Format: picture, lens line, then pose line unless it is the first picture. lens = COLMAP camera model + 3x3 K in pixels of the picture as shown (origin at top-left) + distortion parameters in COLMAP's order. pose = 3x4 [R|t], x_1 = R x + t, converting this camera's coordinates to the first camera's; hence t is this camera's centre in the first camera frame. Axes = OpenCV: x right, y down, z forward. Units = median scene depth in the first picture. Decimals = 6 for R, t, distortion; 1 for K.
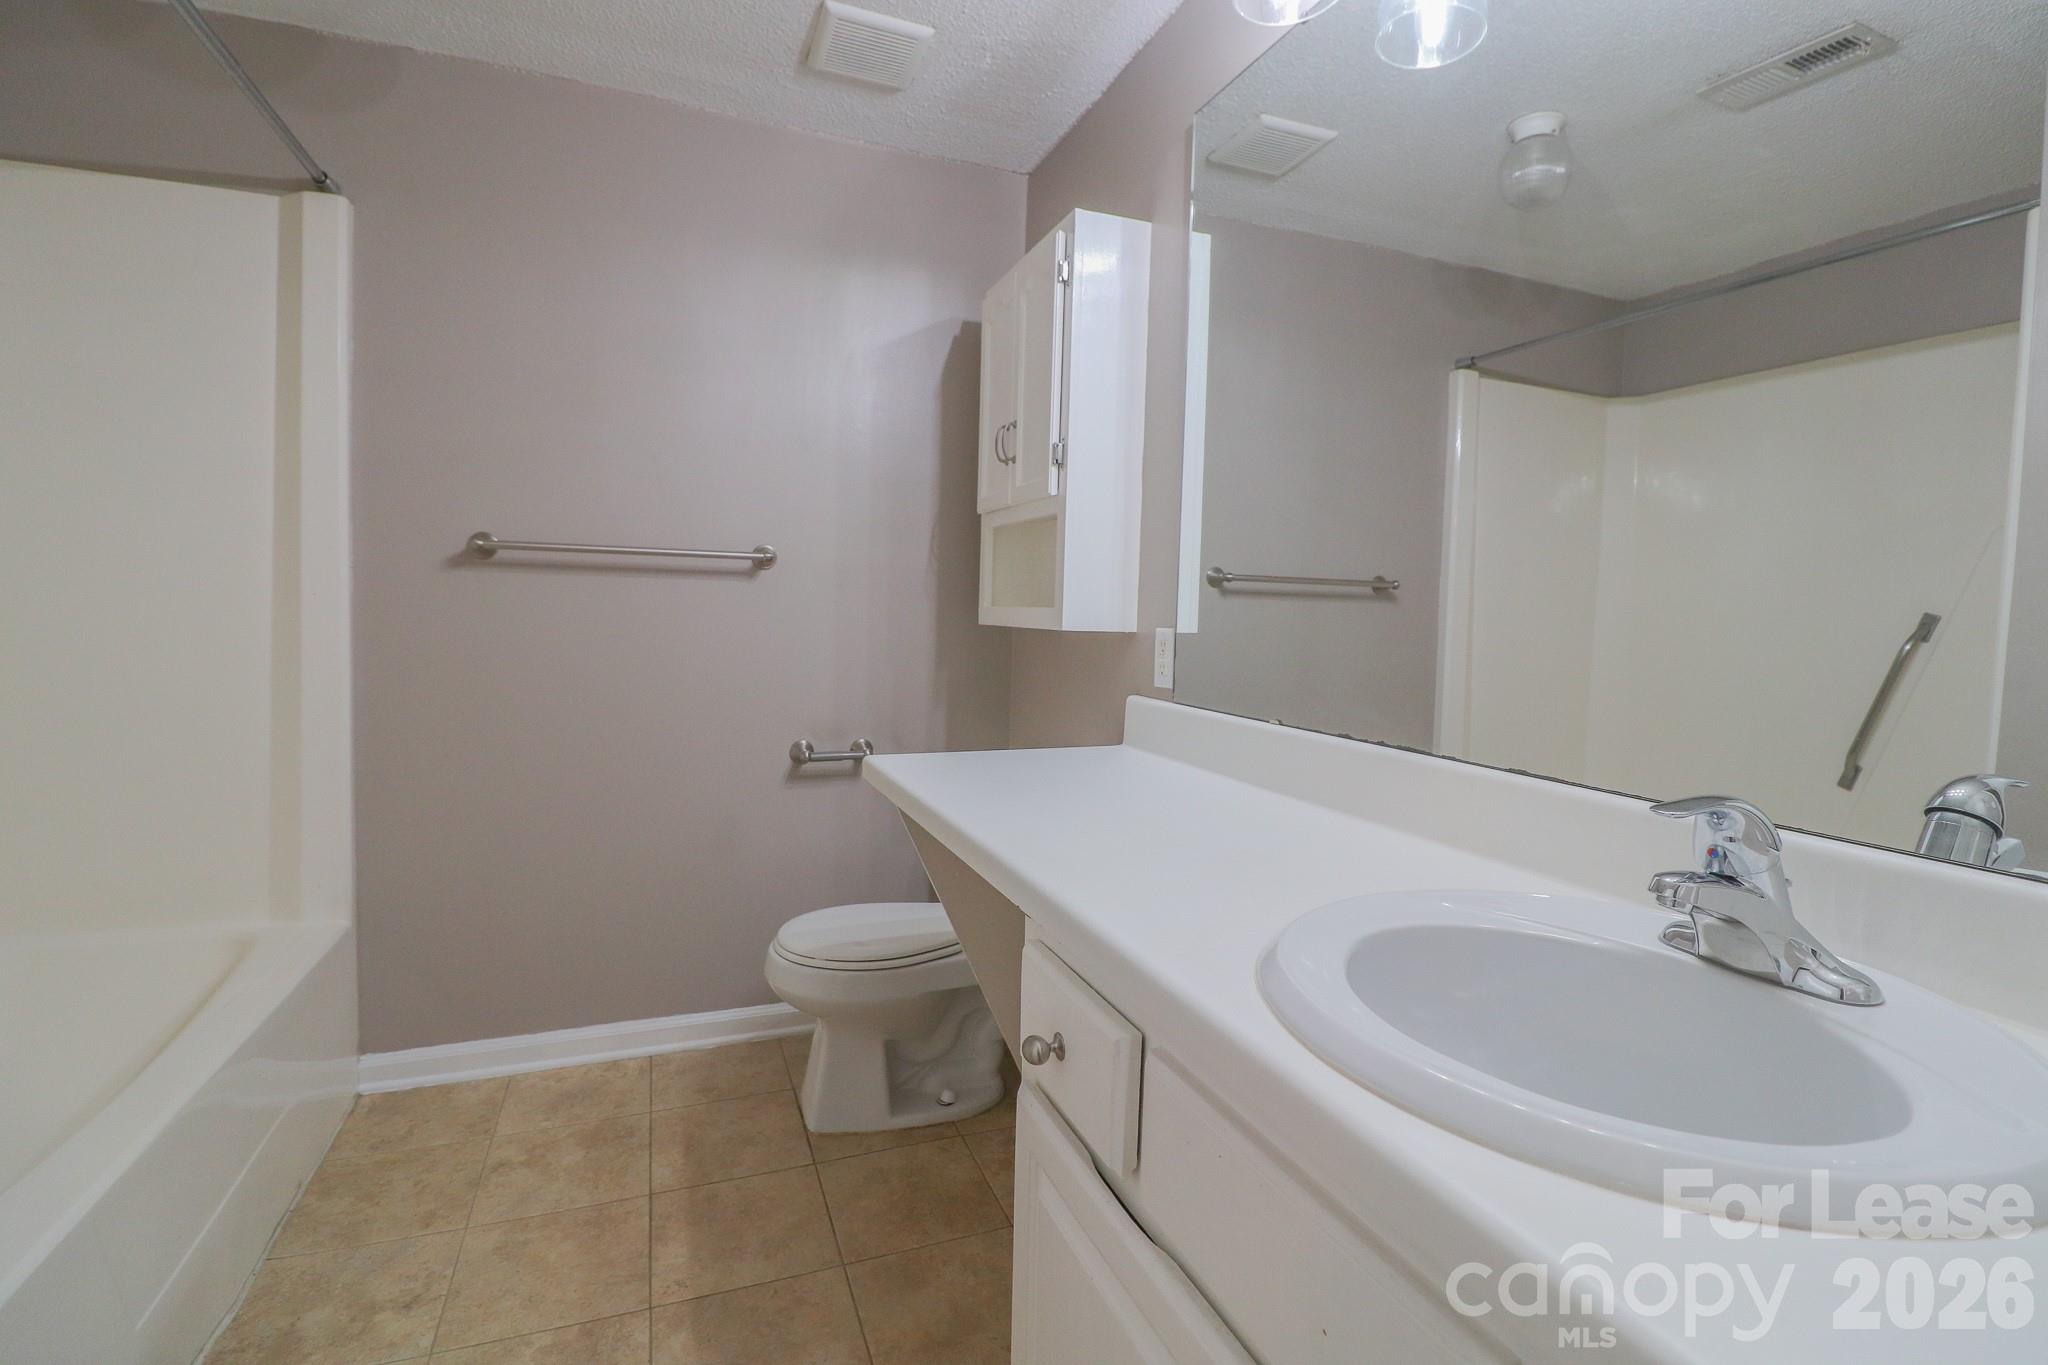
lens RADIAL K [[960.7, 0, 1048.4], [0, 960.7, 671.7], [0, 0, 1]] dist [-0.003536, -0.013864]
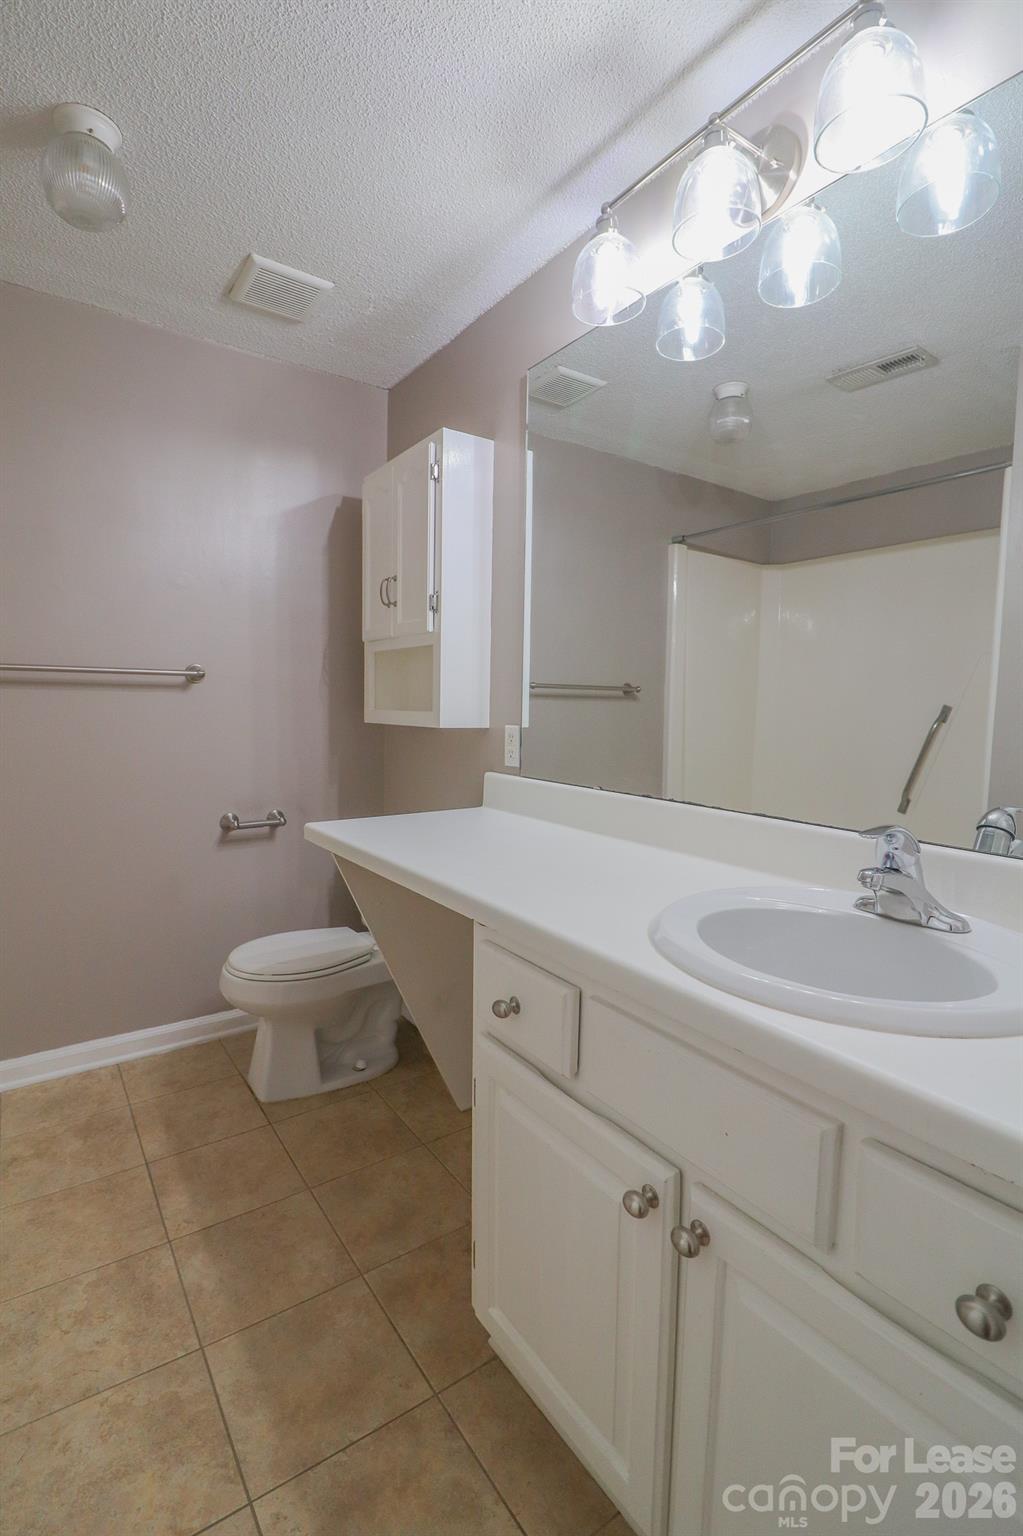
lens RADIAL K [[720.5, 0, 528.4], [0, 720.5, 768.1], [0, 0, 1]] dist [-0.003536, -0.013864]
pose [[0.970452, -0.031490, 0.239229, -0.112008], [0.024230, 0.999154, 0.033229, -0.015697], [-0.240073, -0.026450, 0.970394, -0.061639]]
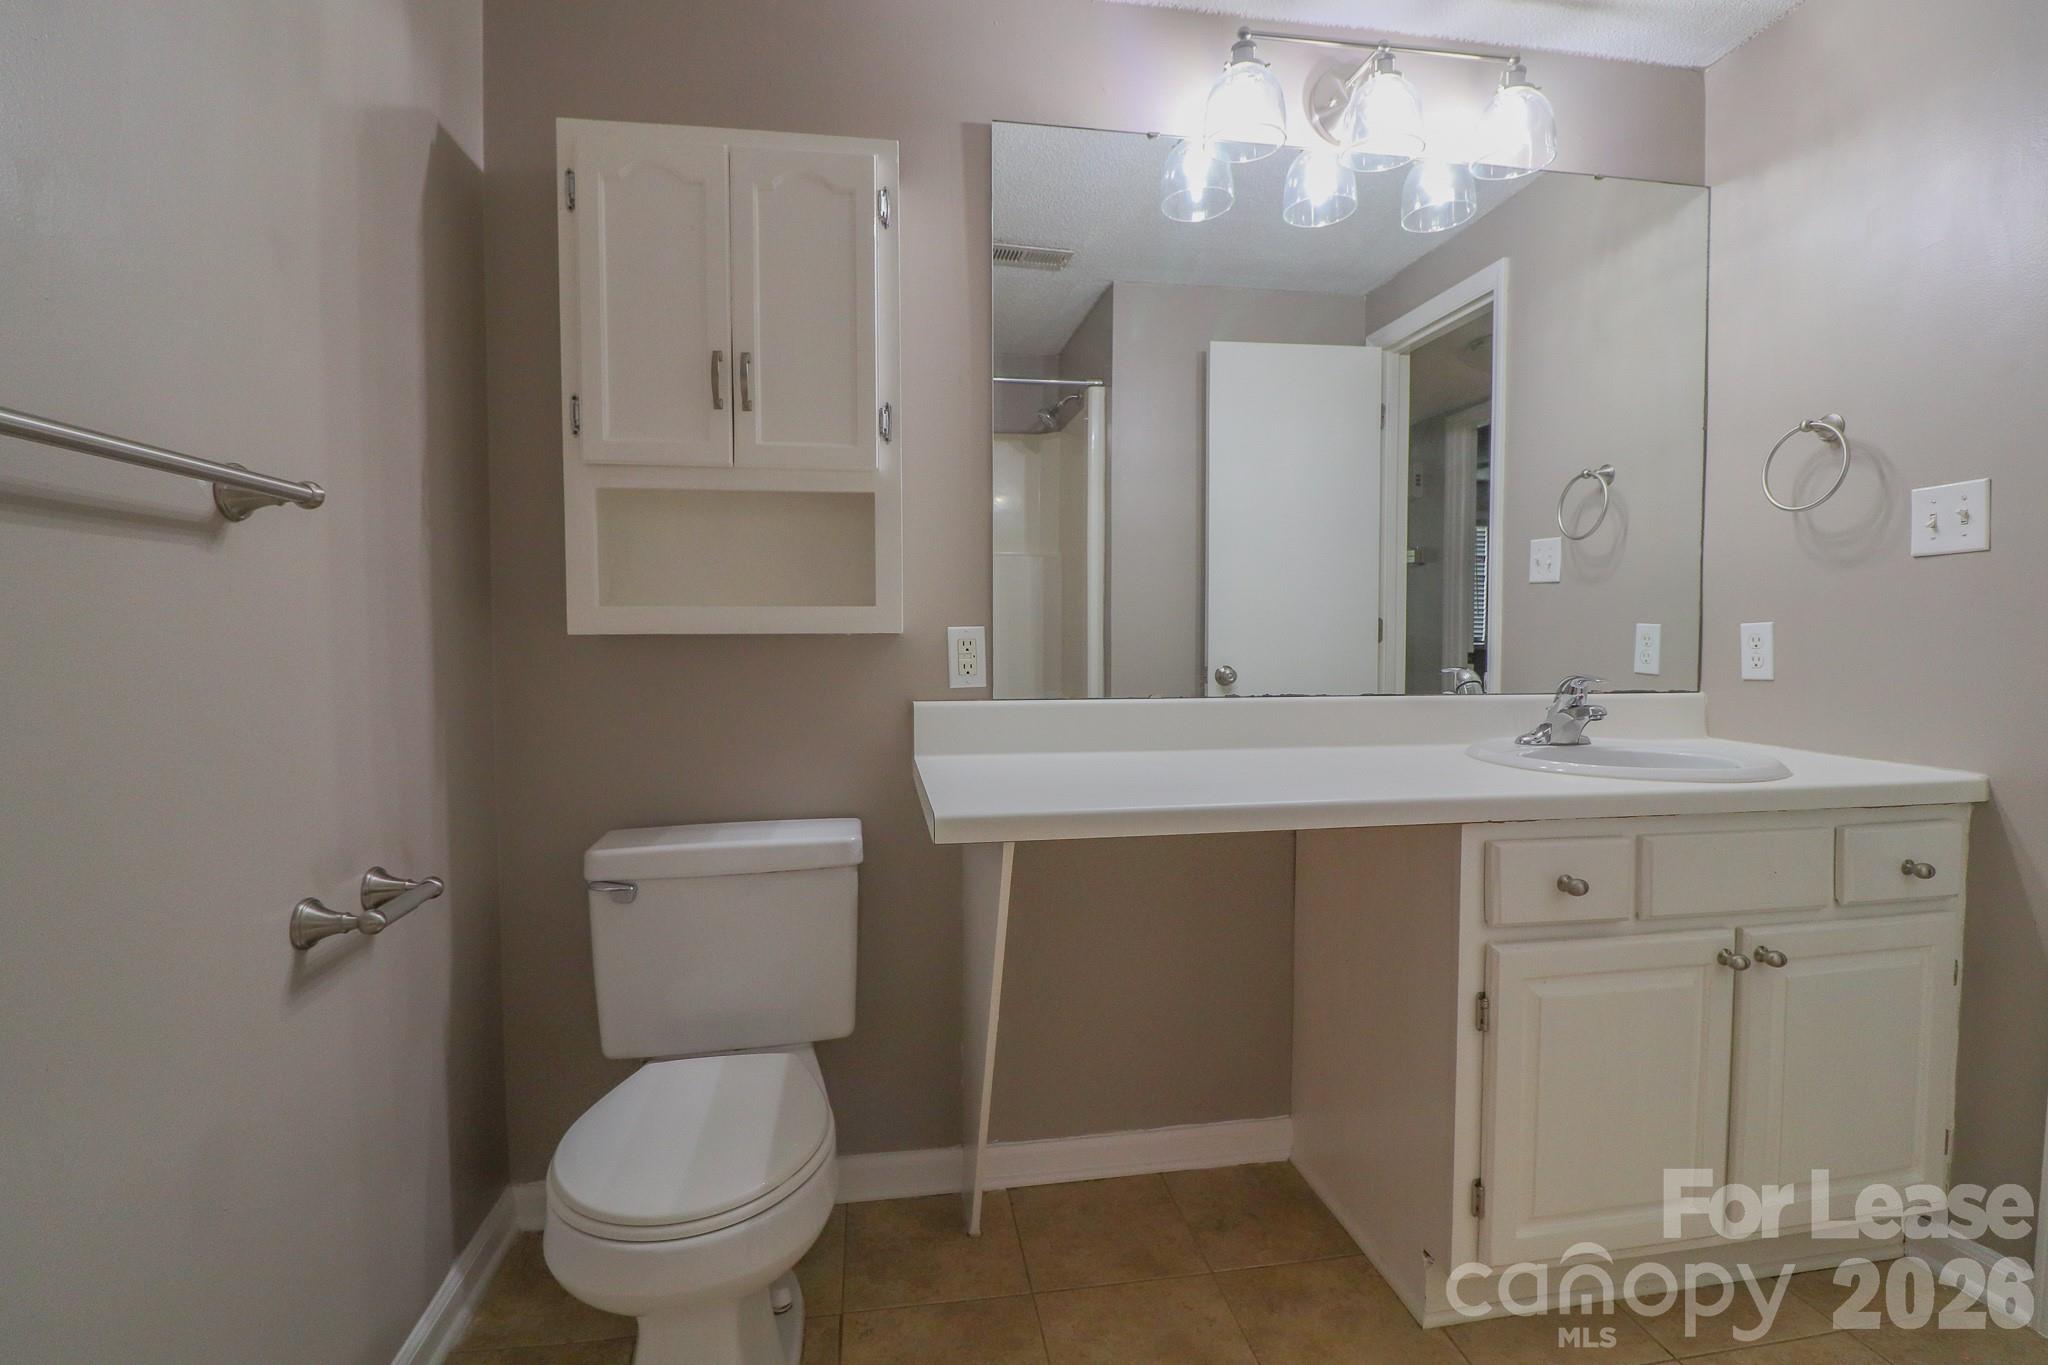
lens RADIAL K [[947.6, 0, 1024.0], [0, 947.6, 682.5], [0, 0, 1]] dist [-0.002281, -0.000393]
pose [[0.213199, -0.074907, 0.974133, -0.770138], [0.076544, 0.995273, 0.059781, -0.039764], [-0.974006, 0.061818, 0.217925, 0.700482]]
